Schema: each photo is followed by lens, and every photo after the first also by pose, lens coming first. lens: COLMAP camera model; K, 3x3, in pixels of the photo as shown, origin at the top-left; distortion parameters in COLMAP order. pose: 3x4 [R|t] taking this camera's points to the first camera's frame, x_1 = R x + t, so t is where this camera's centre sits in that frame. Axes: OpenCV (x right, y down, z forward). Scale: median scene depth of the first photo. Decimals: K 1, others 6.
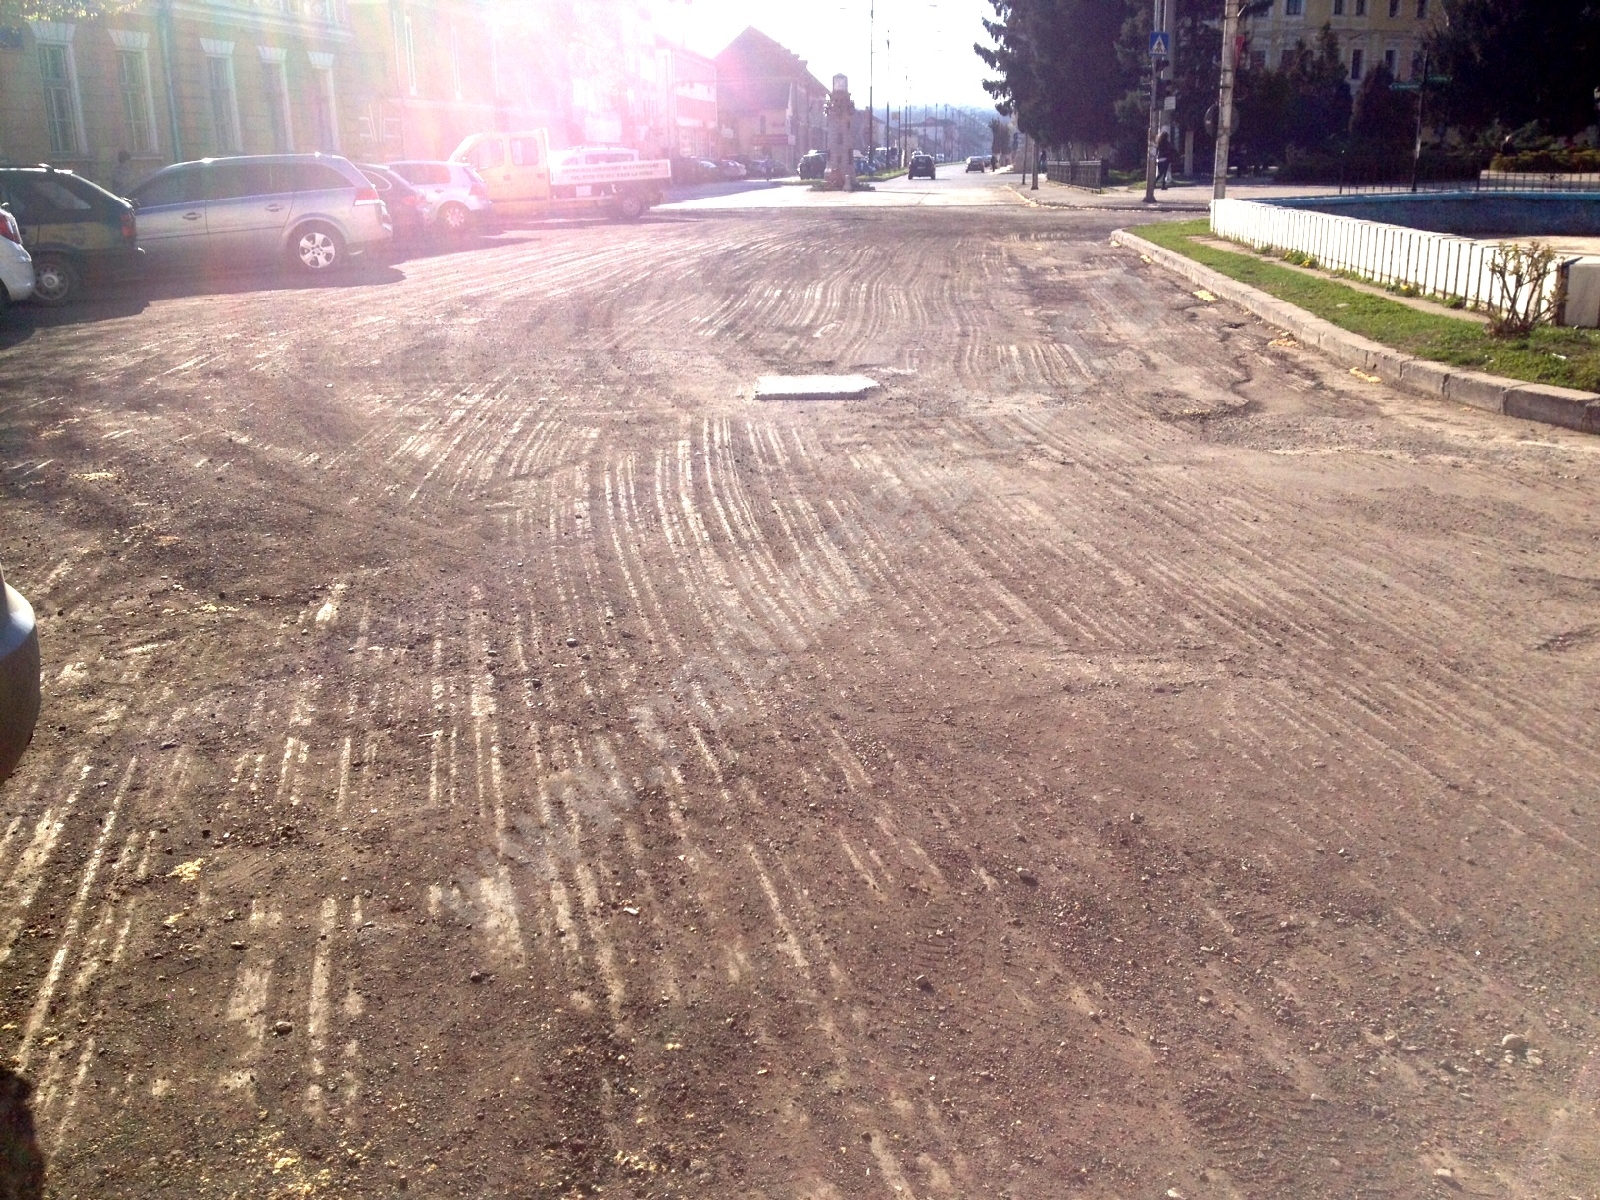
lens RADIAL K [[1457.6, 0, 793.1], [0, 1457.6, 554.0], [0, 0, 1]] dist [0.130491, -0.282411]
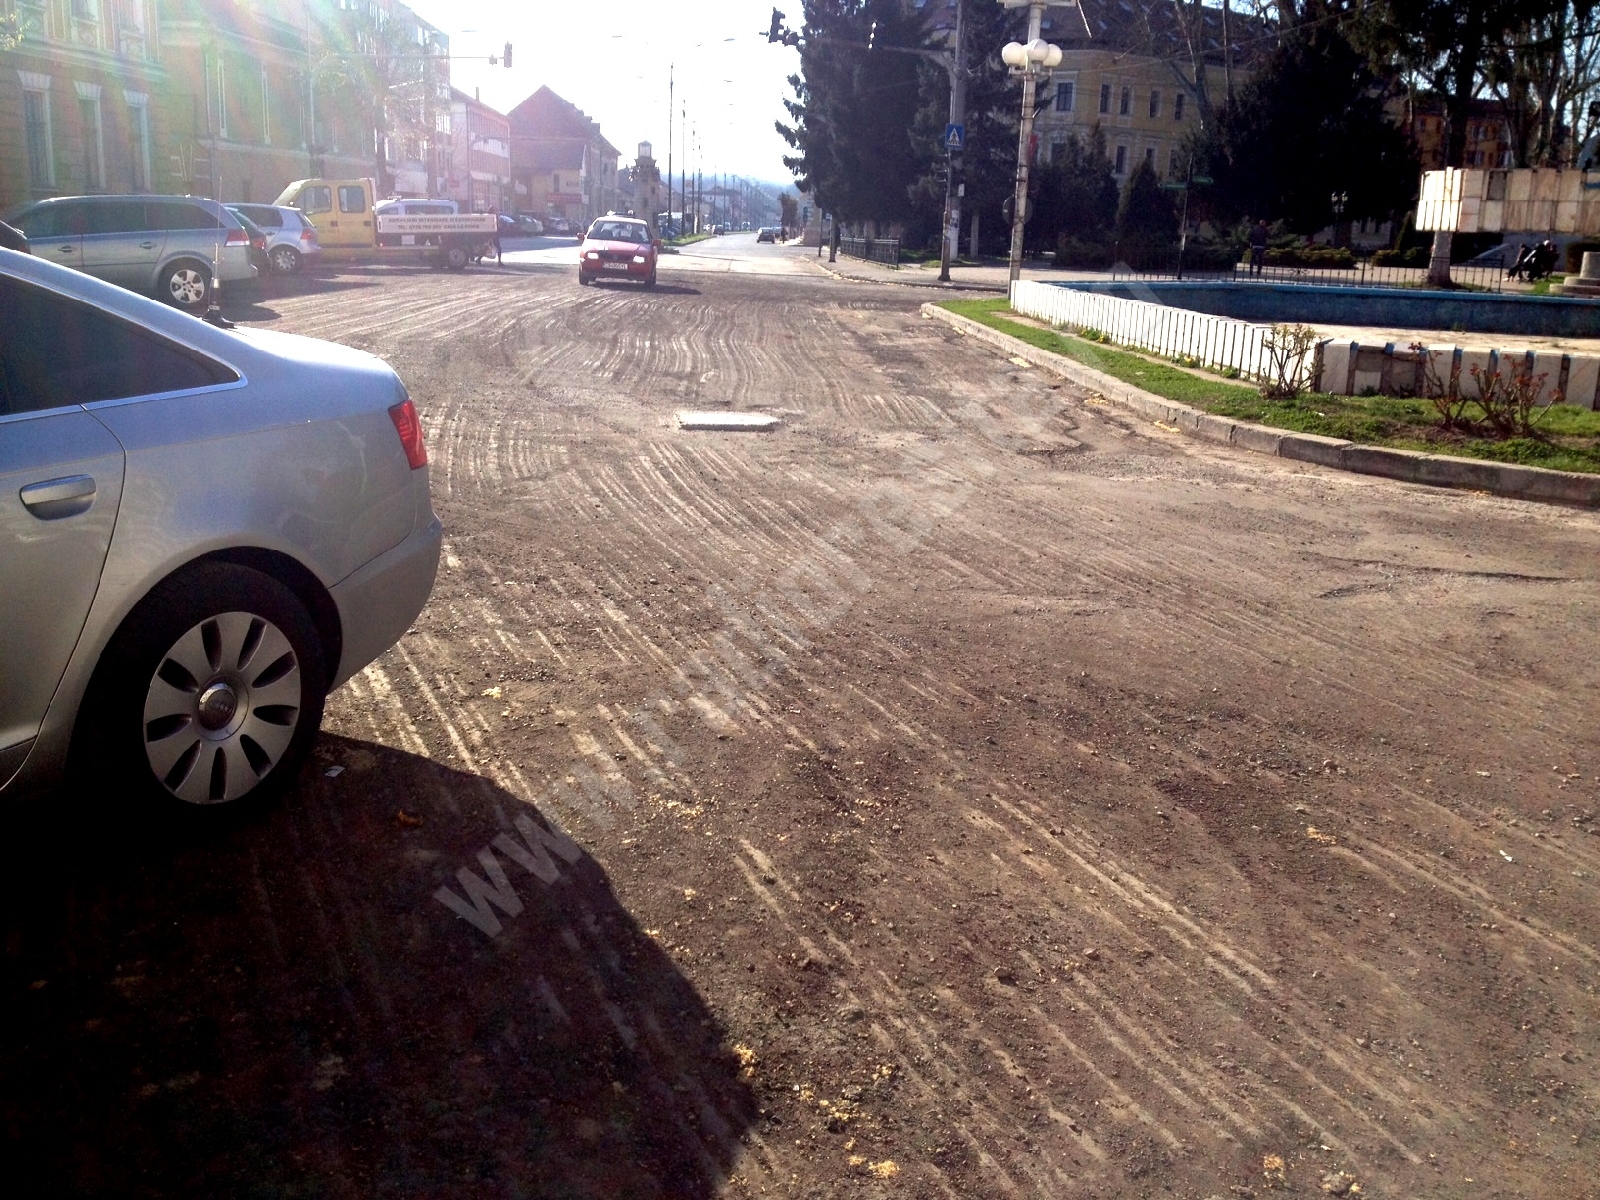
lens RADIAL K [[1457.6, 0, 793.1], [0, 1457.6, 554.0], [0, 0, 1]] dist [0.130491, -0.282411]
pose [[0.988965, 0.017061, 0.147167, -0.098874], [-0.010867, 0.999025, -0.042790, 0.040286], [-0.147754, 0.040718, 0.988186, -0.158838]]
